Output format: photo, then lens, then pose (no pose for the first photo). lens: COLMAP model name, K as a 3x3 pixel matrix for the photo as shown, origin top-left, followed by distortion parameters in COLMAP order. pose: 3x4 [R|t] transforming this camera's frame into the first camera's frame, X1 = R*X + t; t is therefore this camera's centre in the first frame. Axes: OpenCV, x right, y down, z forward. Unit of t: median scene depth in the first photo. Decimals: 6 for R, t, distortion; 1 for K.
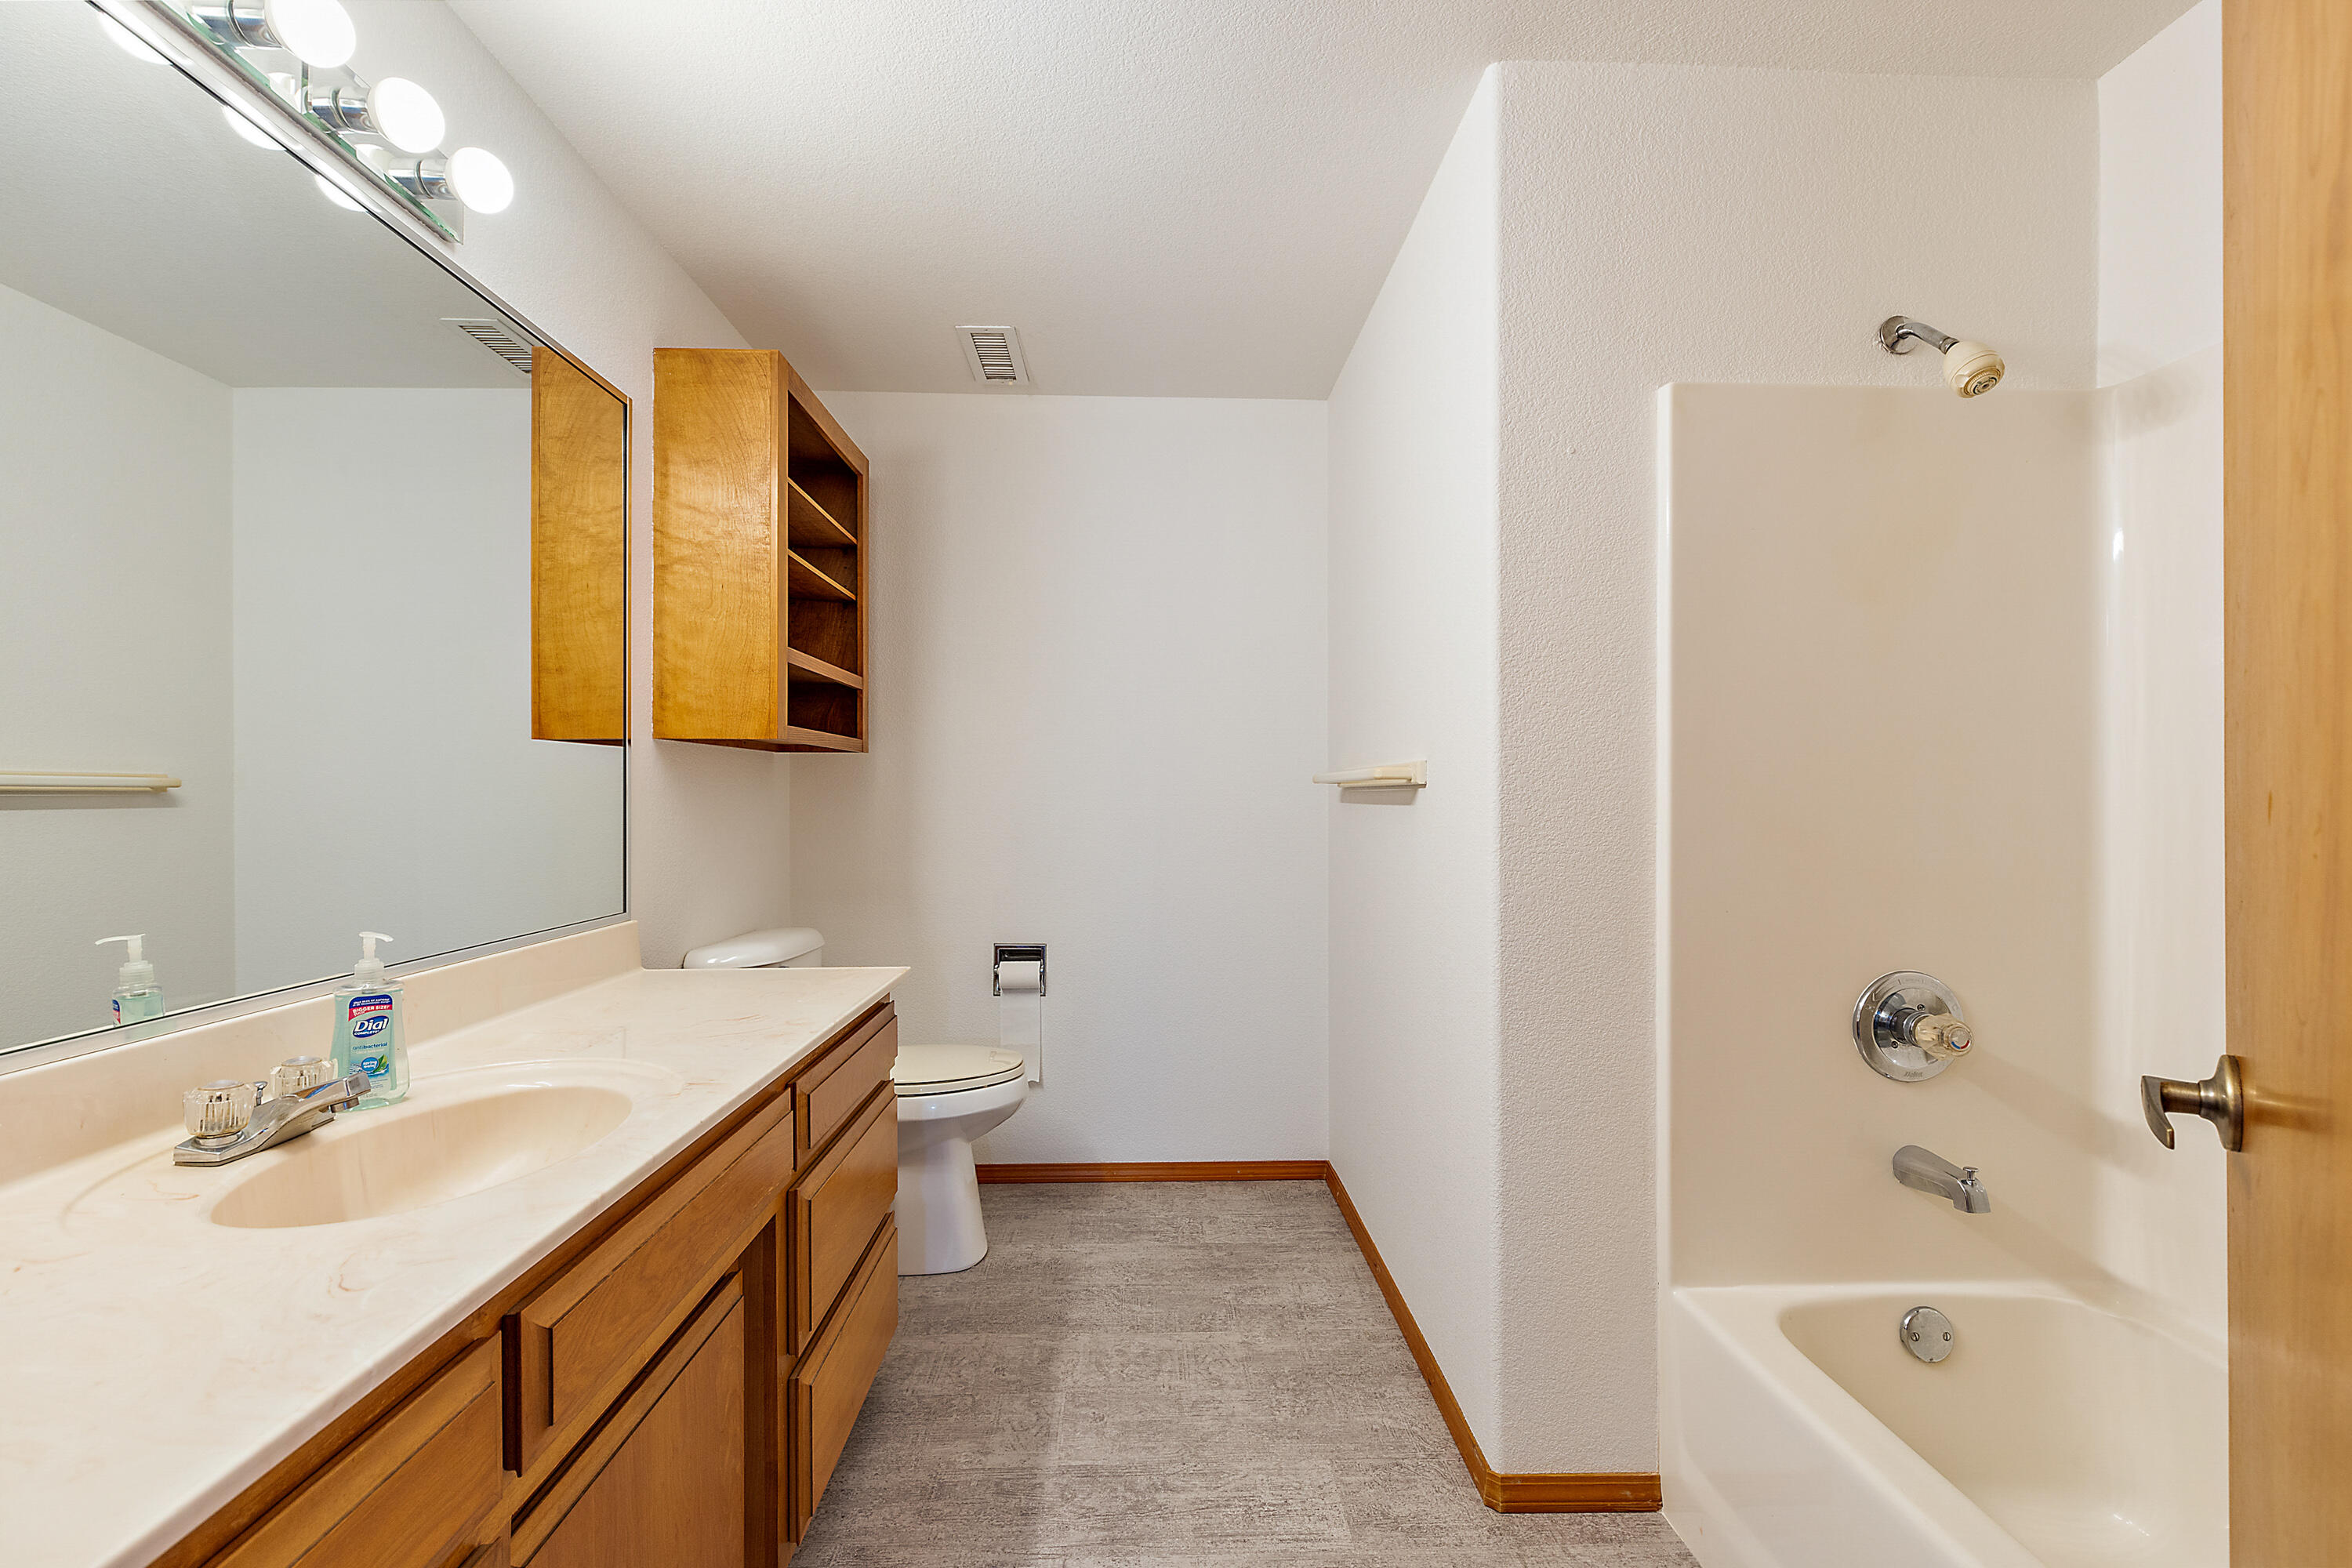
lens RADIAL K [[1098.8, 0, 1171.8], [0, 1098.8, 793.0], [0, 0, 1]] dist [0.005883, -0.000432]
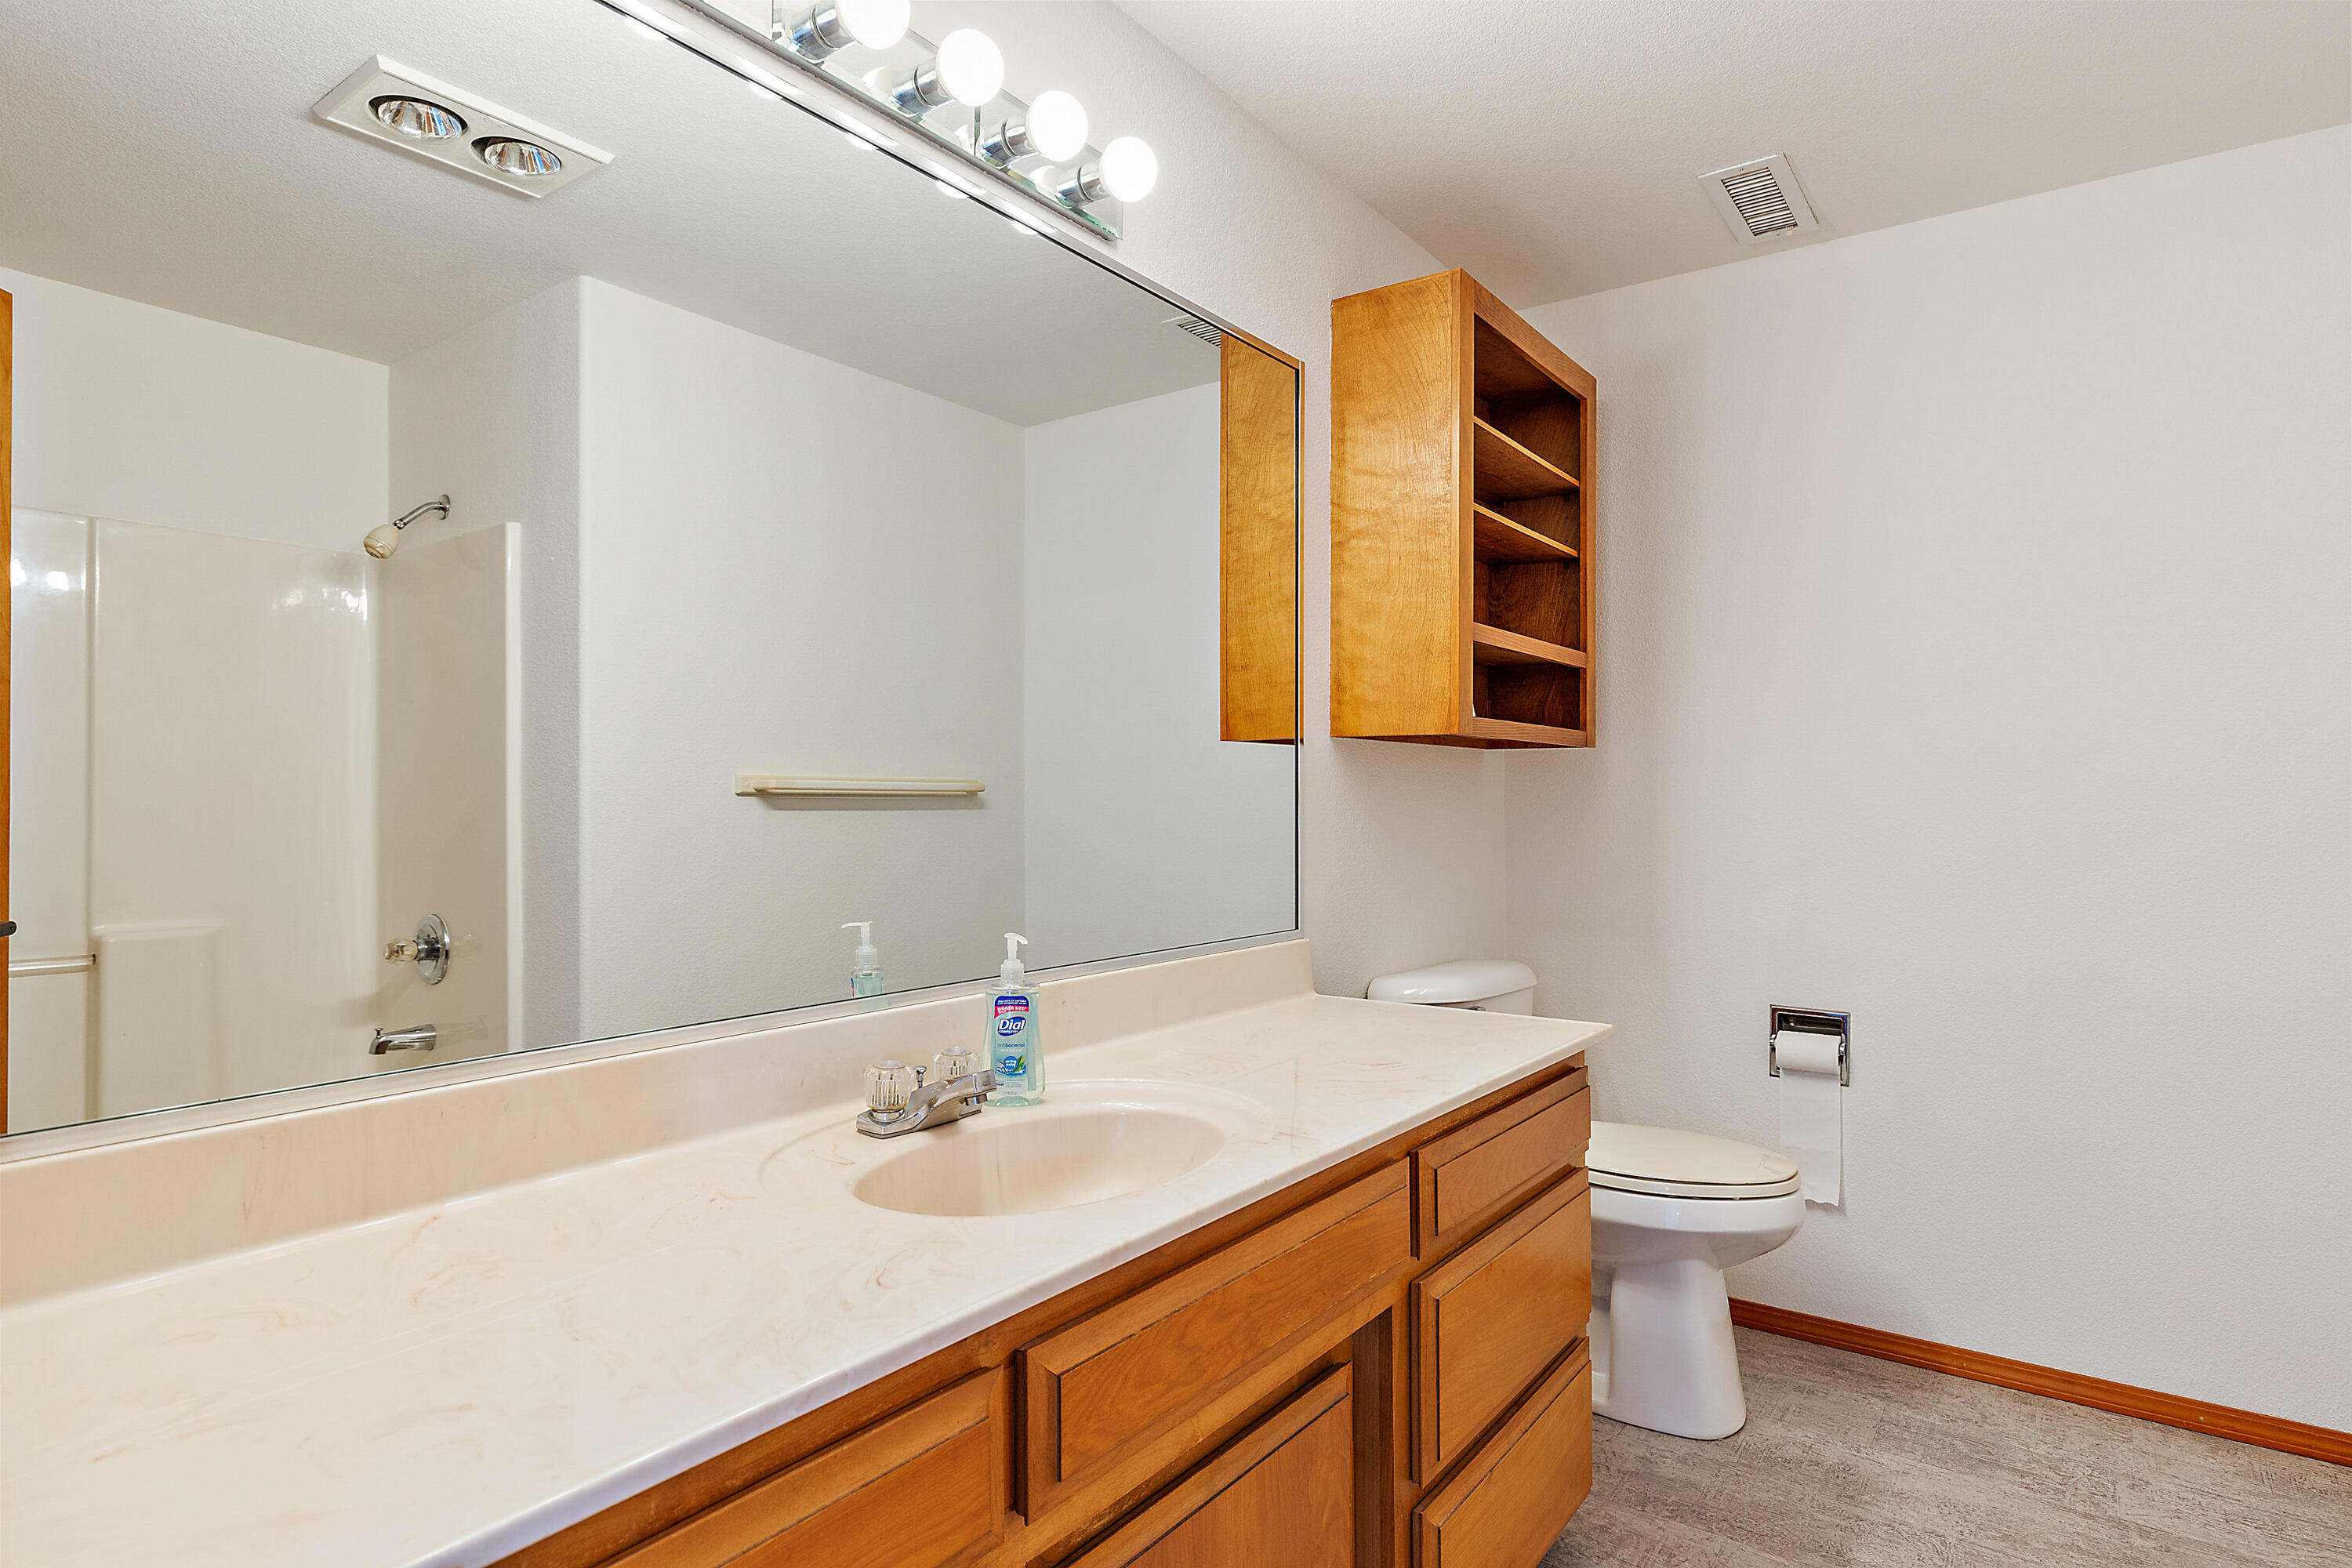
lens RADIAL K [[1307.1, 0, 1132.4], [0, 1307.1, 792.8], [0, 0, 1]] dist [0.005879, -0.001361]
pose [[0.779142, 0.000837, -0.626847, 0.074003], [-0.002549, 0.999995, -0.001833, -0.001783], [0.626842, 0.003026, 0.779140, 0.075013]]
